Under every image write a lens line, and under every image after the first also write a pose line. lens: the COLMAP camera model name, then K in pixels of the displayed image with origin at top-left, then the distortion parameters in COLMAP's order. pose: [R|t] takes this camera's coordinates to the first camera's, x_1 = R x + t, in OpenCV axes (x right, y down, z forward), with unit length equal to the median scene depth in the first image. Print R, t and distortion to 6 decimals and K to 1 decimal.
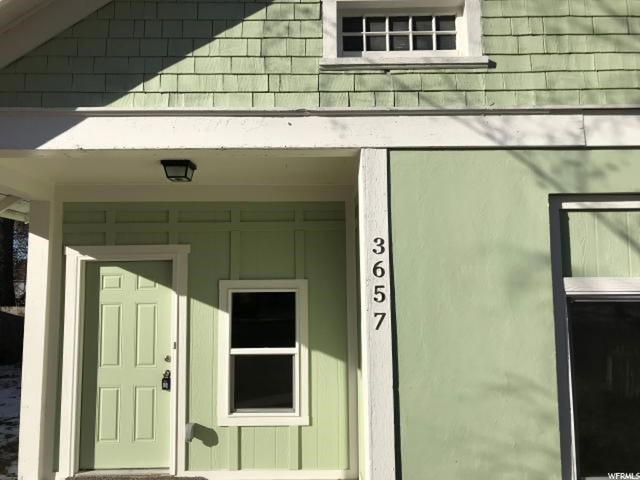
lens RADIAL K [[517.7, 0, 320.0], [0, 517.7, 240.0], [0, 0, 1]] dist [-0.002512, 0.007801]
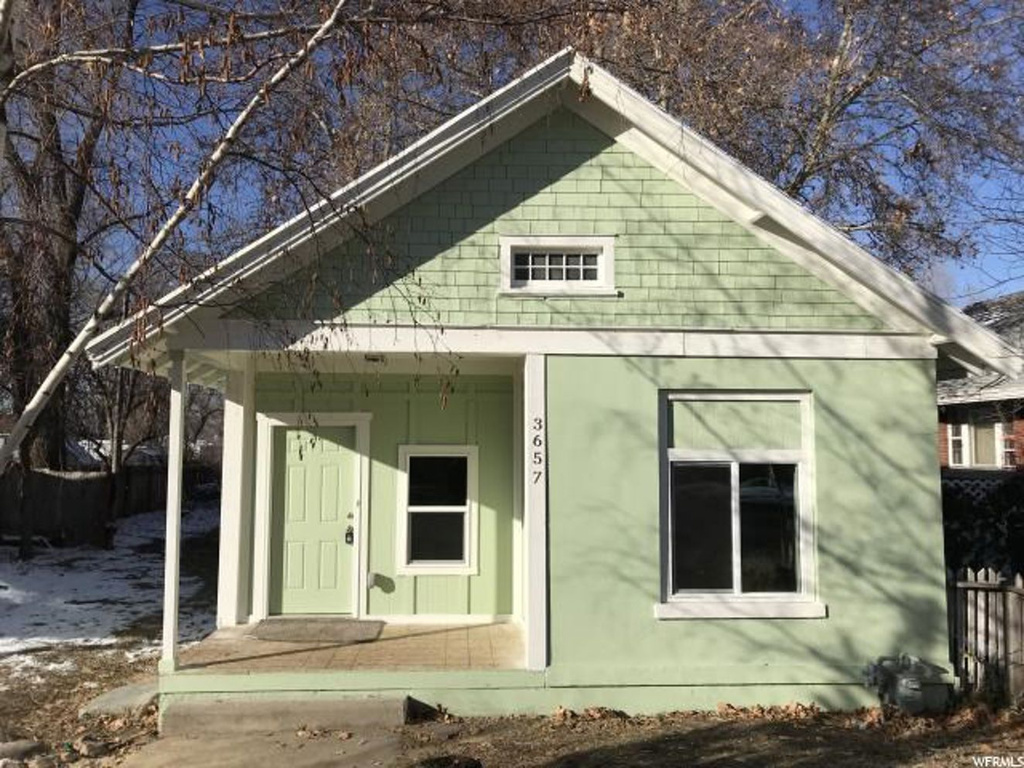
lens RADIAL K [[828.3, 0, 512.0], [0, 828.3, 384.0], [0, 0, 1]] dist [-0.002512, 0.007801]
pose [[0.998329, 0.016432, 0.055403, -0.054311], [-0.017056, 0.999796, 0.010797, -0.079370], [-0.055215, -0.011724, 0.998406, -0.816396]]
